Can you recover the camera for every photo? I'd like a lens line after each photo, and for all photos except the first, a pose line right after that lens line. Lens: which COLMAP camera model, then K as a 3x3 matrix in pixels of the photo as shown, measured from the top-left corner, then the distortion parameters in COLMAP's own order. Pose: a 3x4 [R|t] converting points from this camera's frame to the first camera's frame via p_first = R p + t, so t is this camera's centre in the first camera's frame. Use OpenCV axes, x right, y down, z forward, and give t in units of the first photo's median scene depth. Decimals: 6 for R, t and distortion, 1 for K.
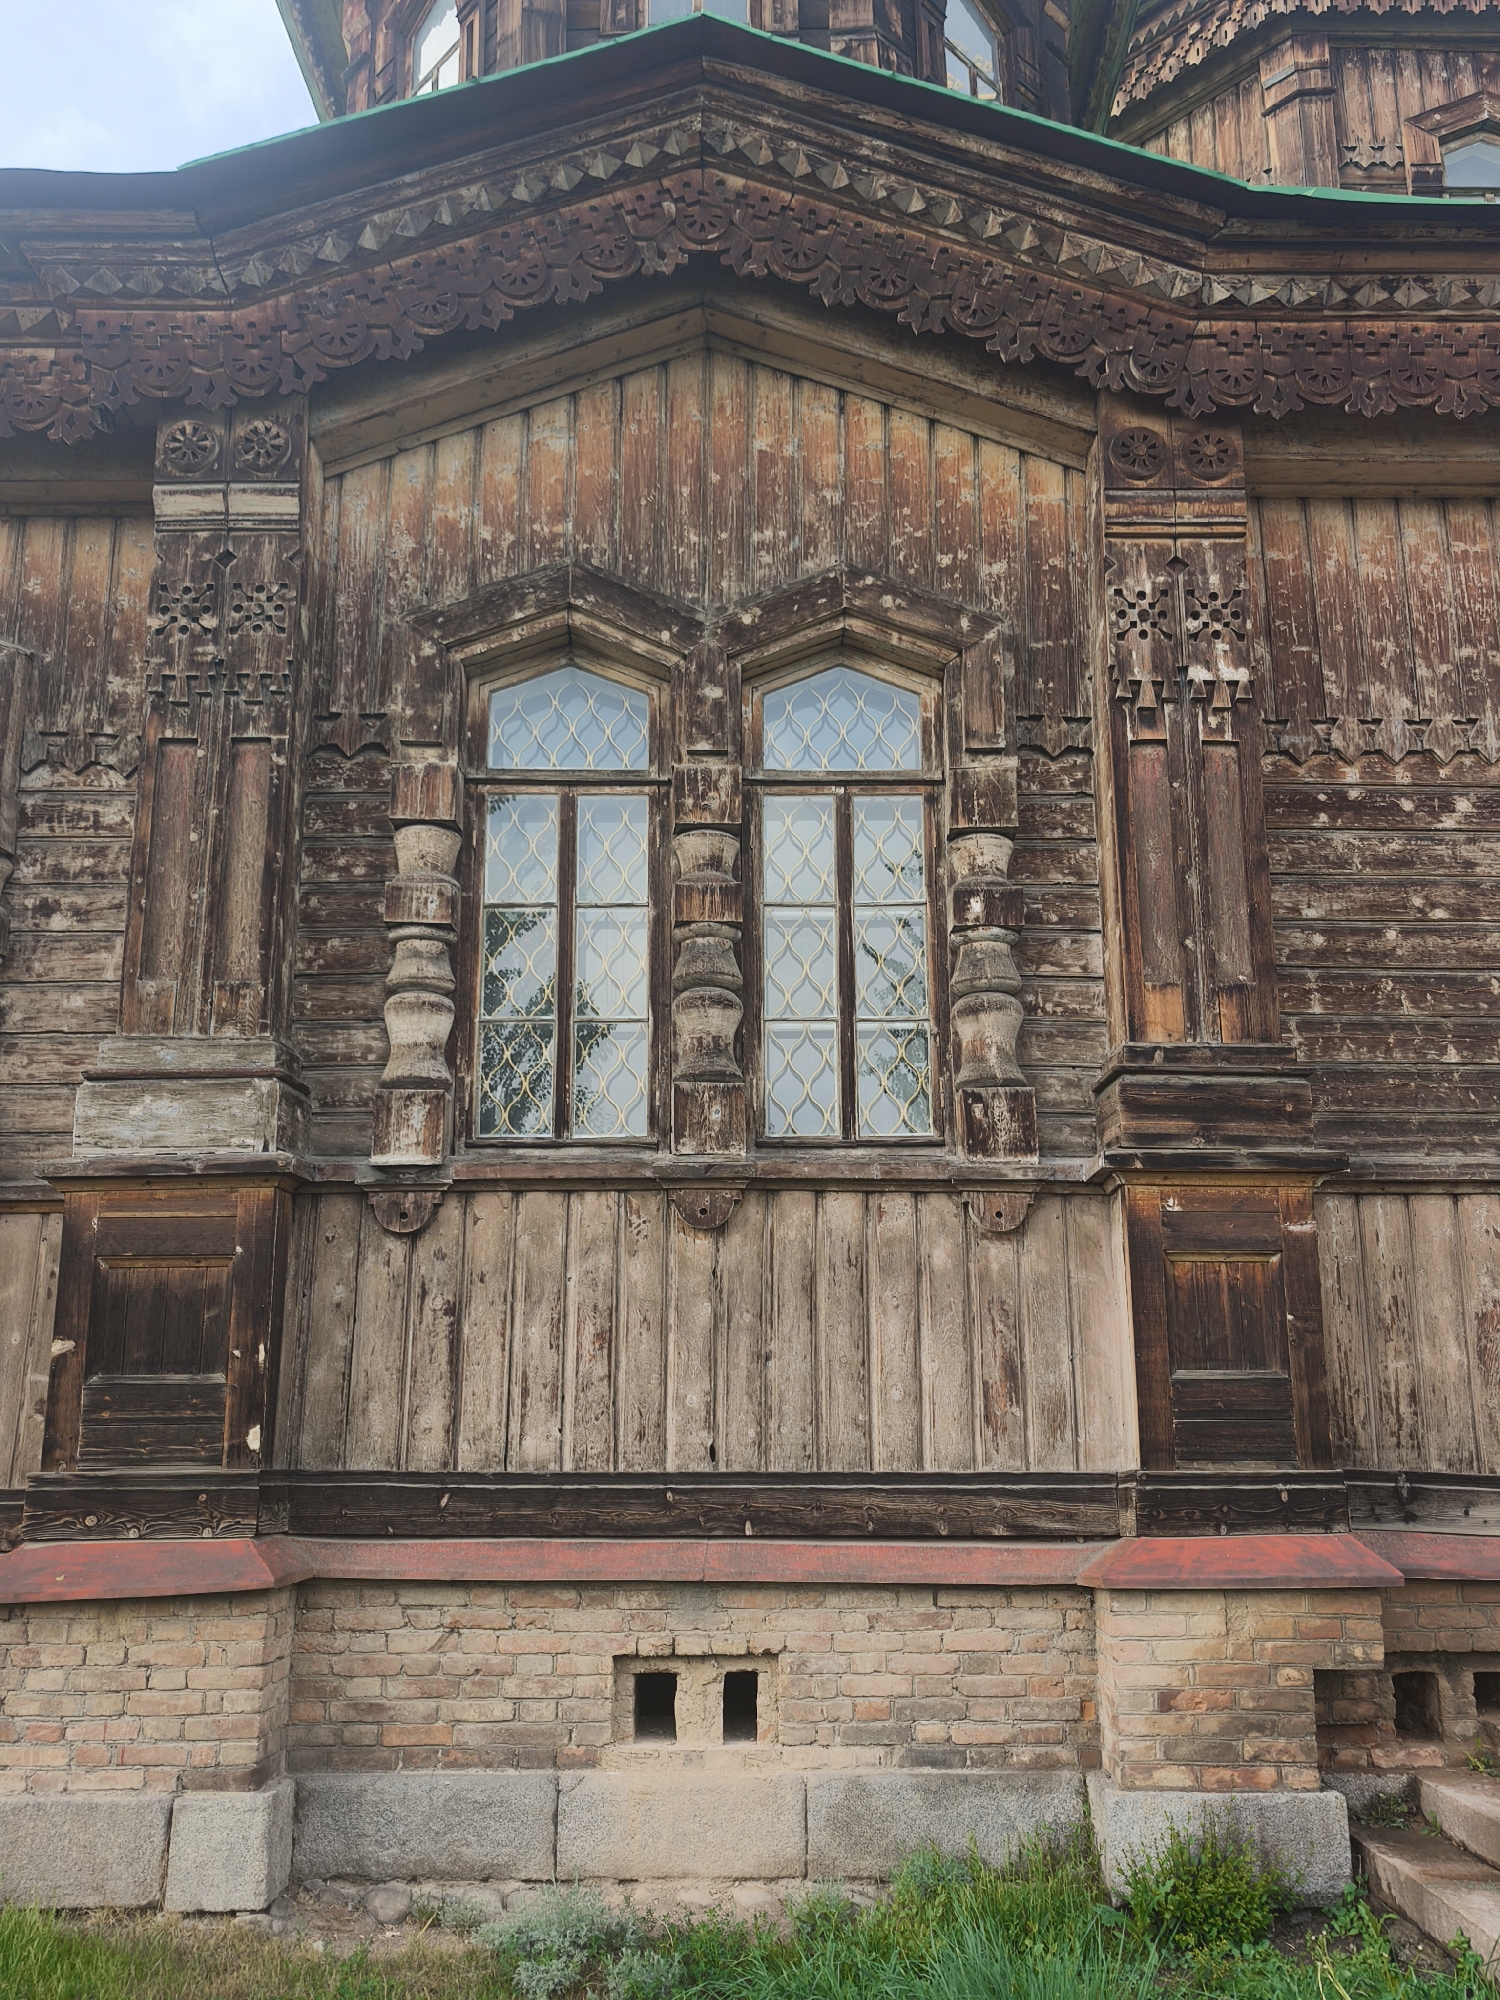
lens RADIAL K [[1623.3, 0, 764.6], [0, 1623.3, 1018.4], [0, 0, 1]] dist [0.027793, -0.016478]
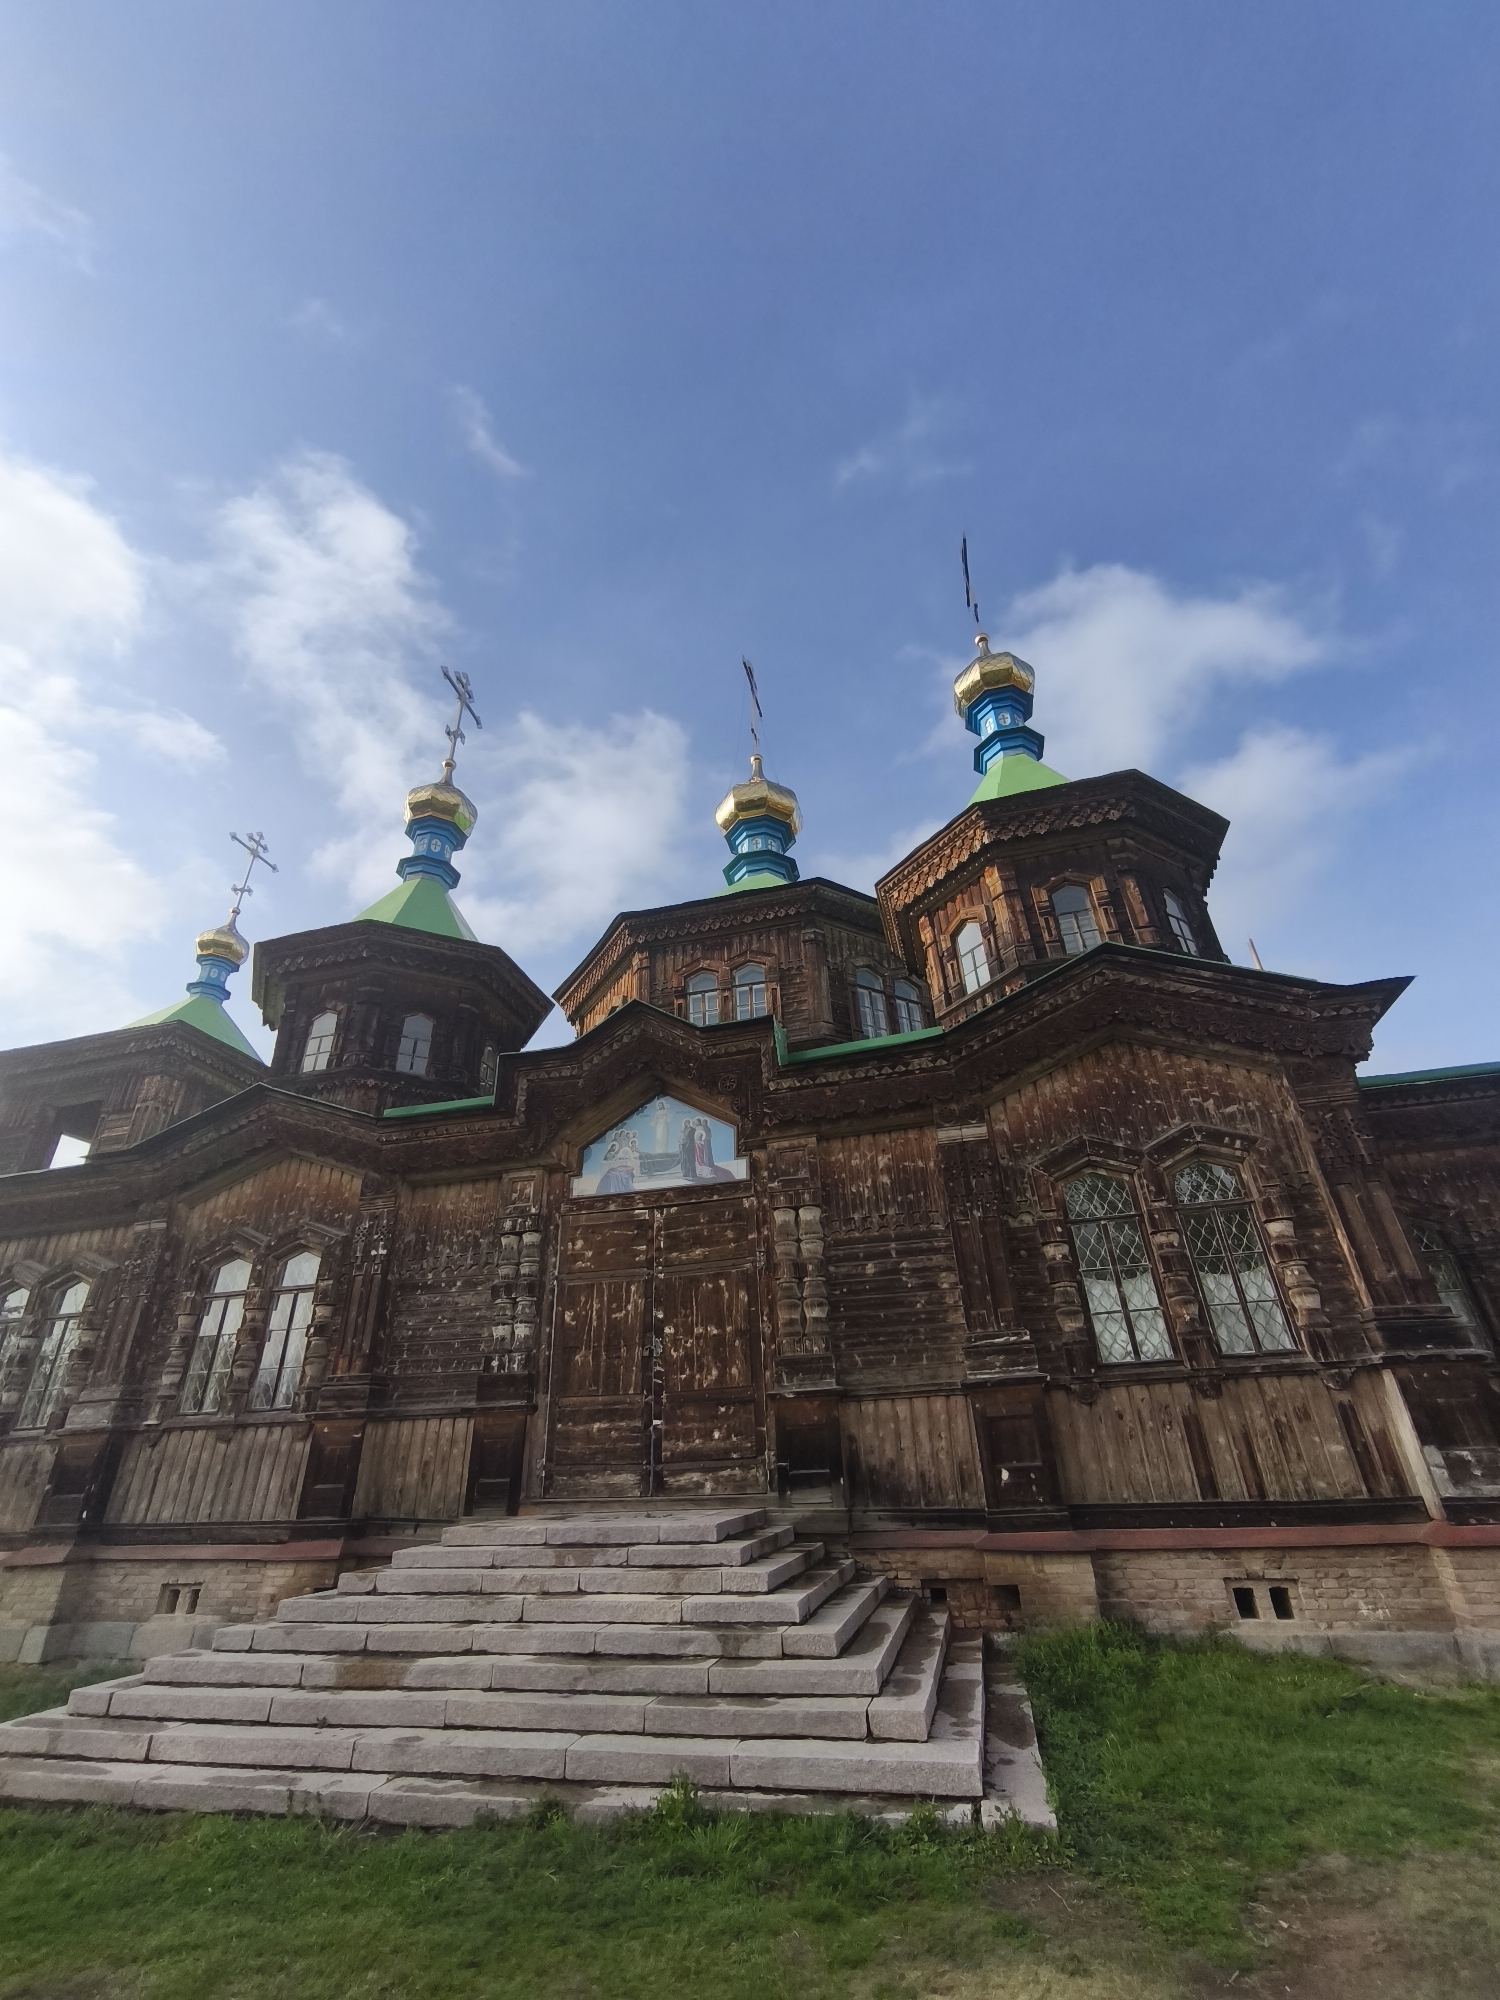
lens RADIAL K [[821.3, 0, 754.2], [0, 821.3, 1008.0], [0, 0, 1]] dist [0.003043, 0.000208]
pose [[0.965875, -0.147913, -0.212622, 1.521739], [0.089858, 0.961276, -0.260527, -0.190996], [0.242923, 0.232530, 0.941763, -0.554958]]
